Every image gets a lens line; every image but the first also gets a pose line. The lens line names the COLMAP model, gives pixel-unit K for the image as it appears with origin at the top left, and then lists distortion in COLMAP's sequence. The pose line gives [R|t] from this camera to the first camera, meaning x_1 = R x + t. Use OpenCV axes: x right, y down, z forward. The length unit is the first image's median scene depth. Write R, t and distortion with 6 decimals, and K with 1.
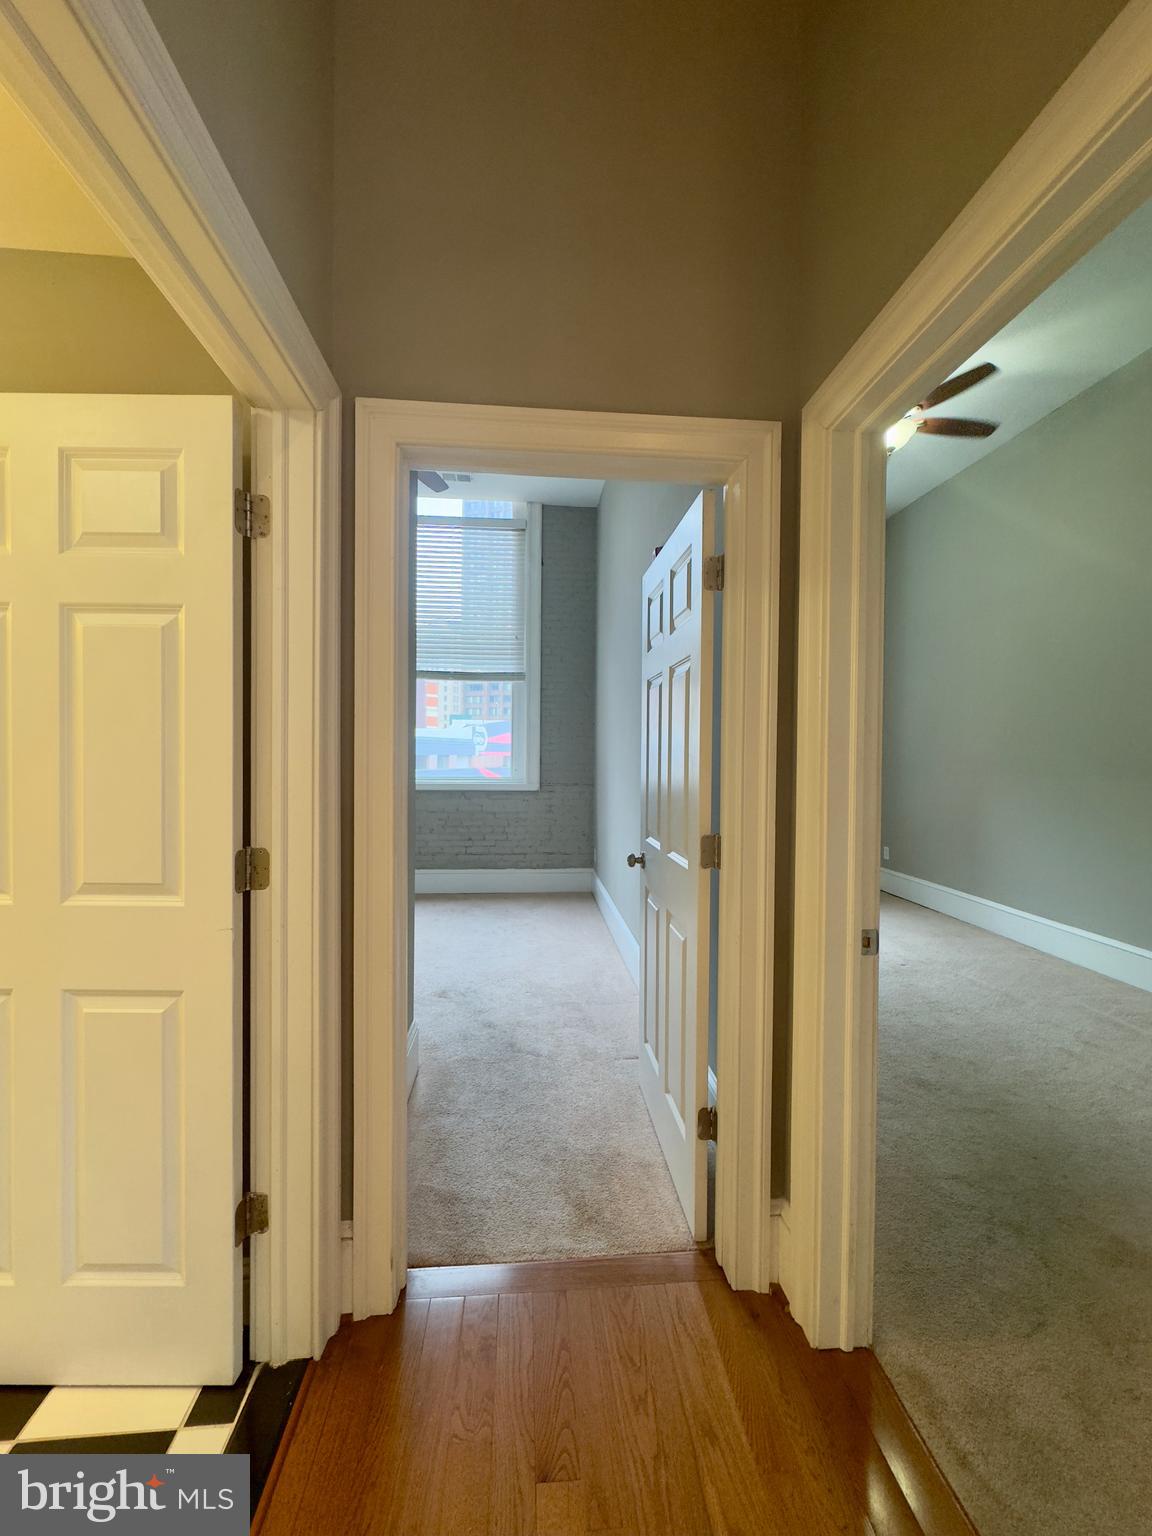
lens RADIAL K [[609.1, 0, 572.2], [0, 609.1, 768.4], [0, 0, 1]] dist [-0.006402, -0.000033]
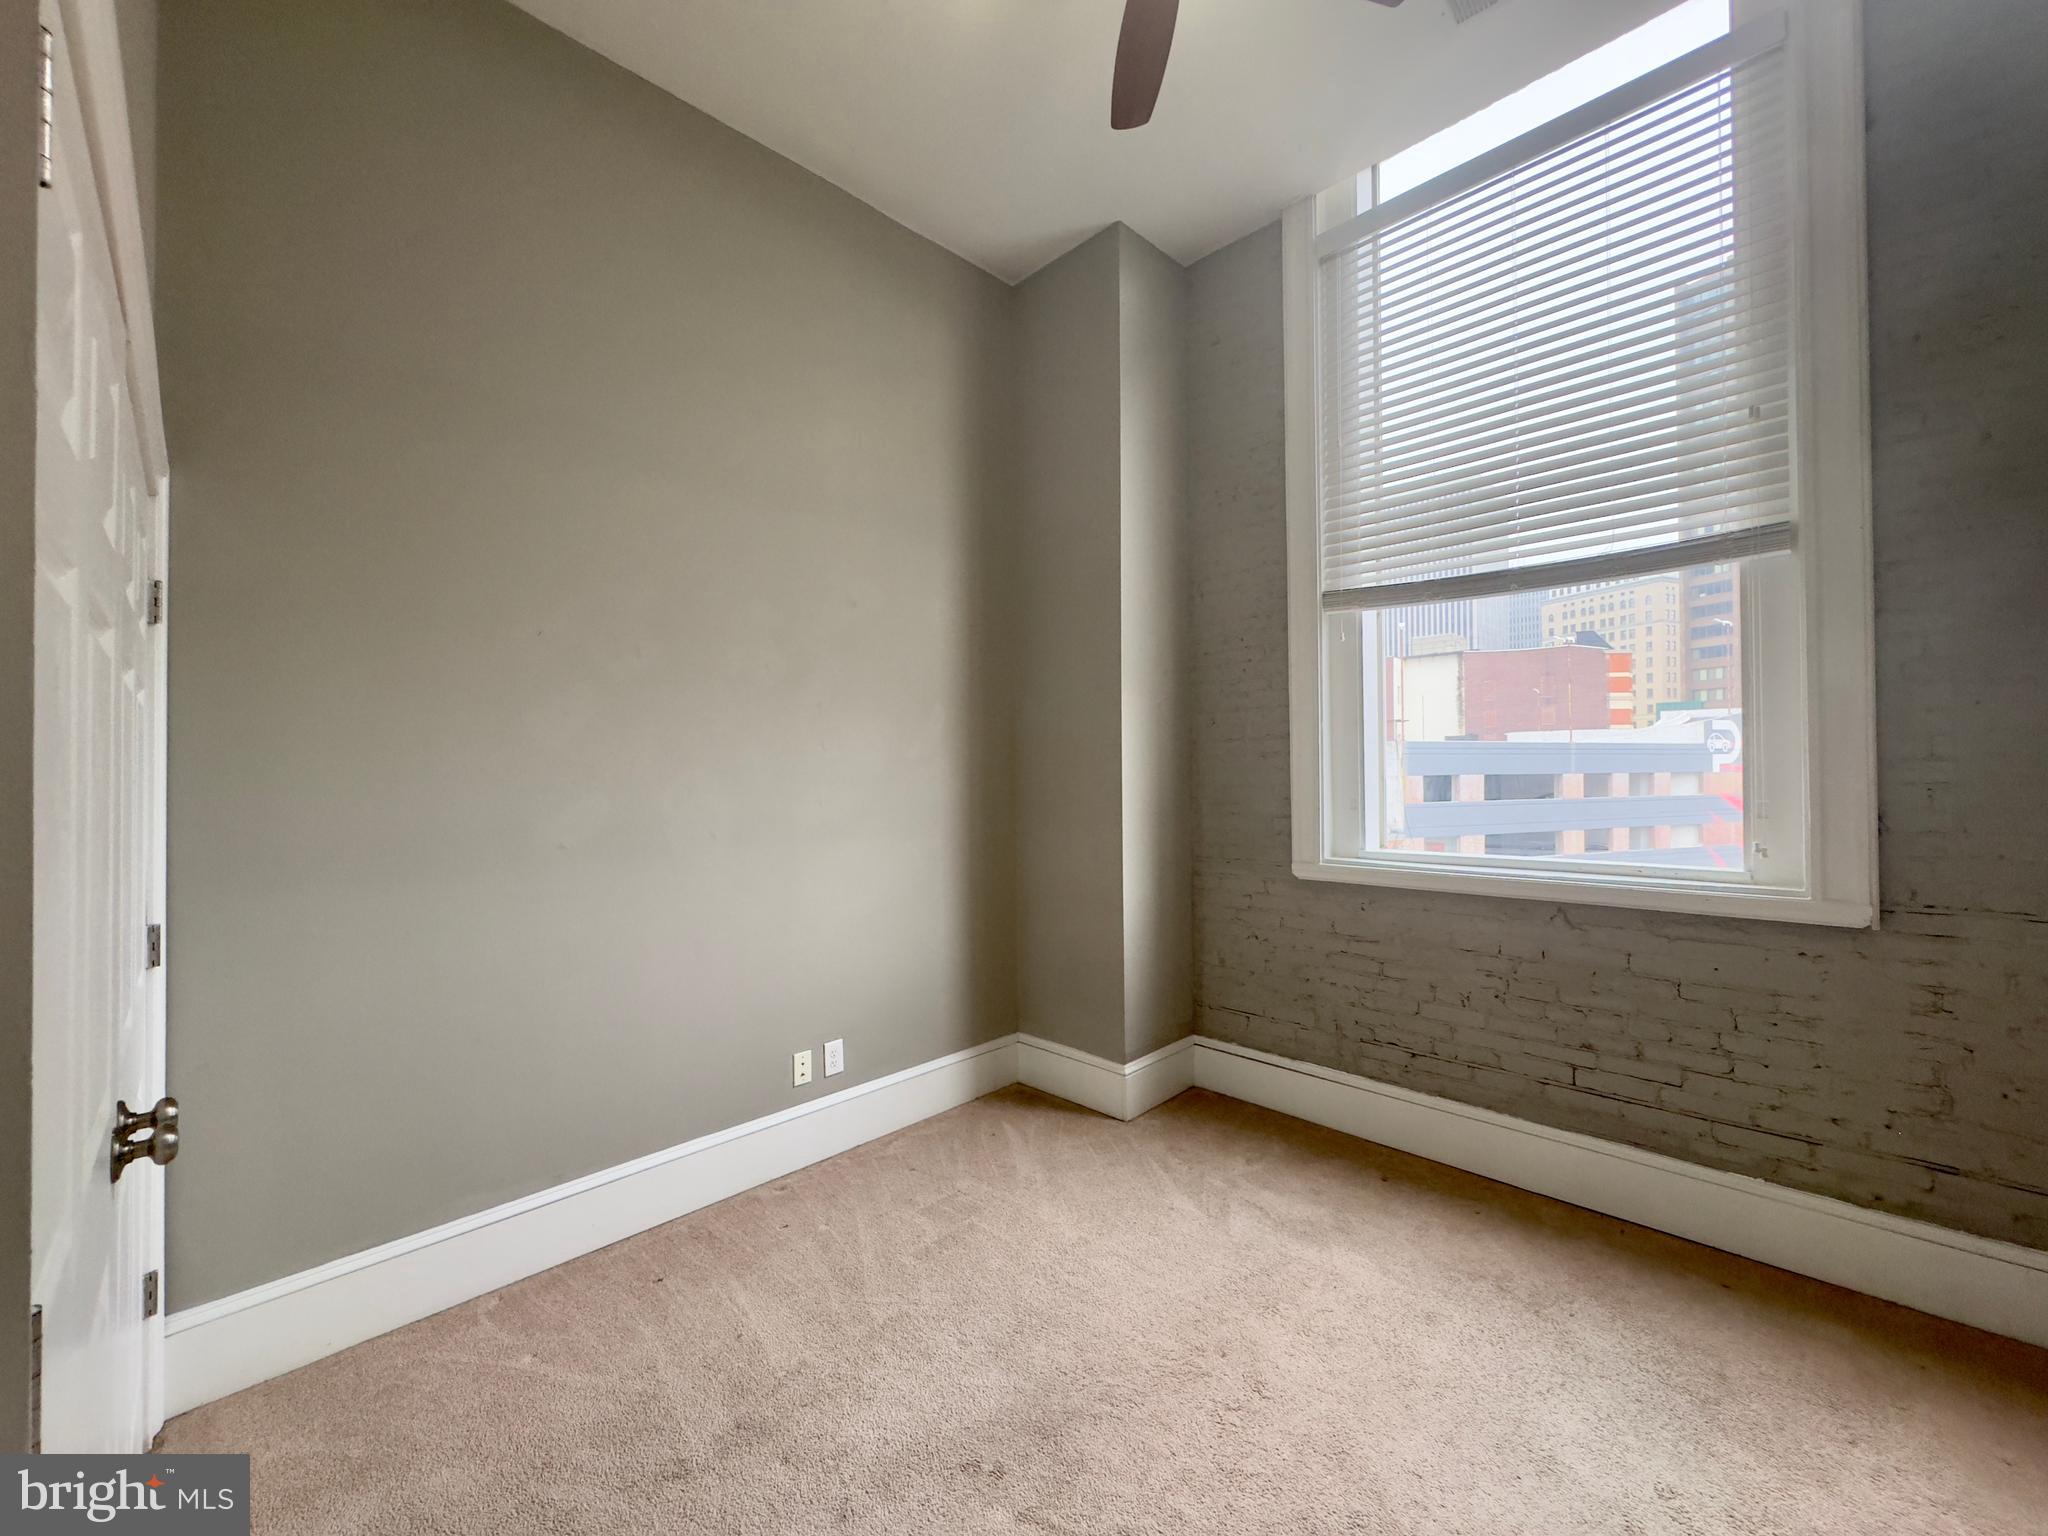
lens RADIAL K [[812.2, 0, 1020.4], [0, 812.2, 769.4], [0, 0, 1]] dist [-0.006402, -0.000033]
pose [[0.644105, -0.023185, -0.764585, -0.022806], [0.000121, 0.999544, -0.030208, -0.024576], [0.764937, 0.019365, 0.643814, 0.458479]]
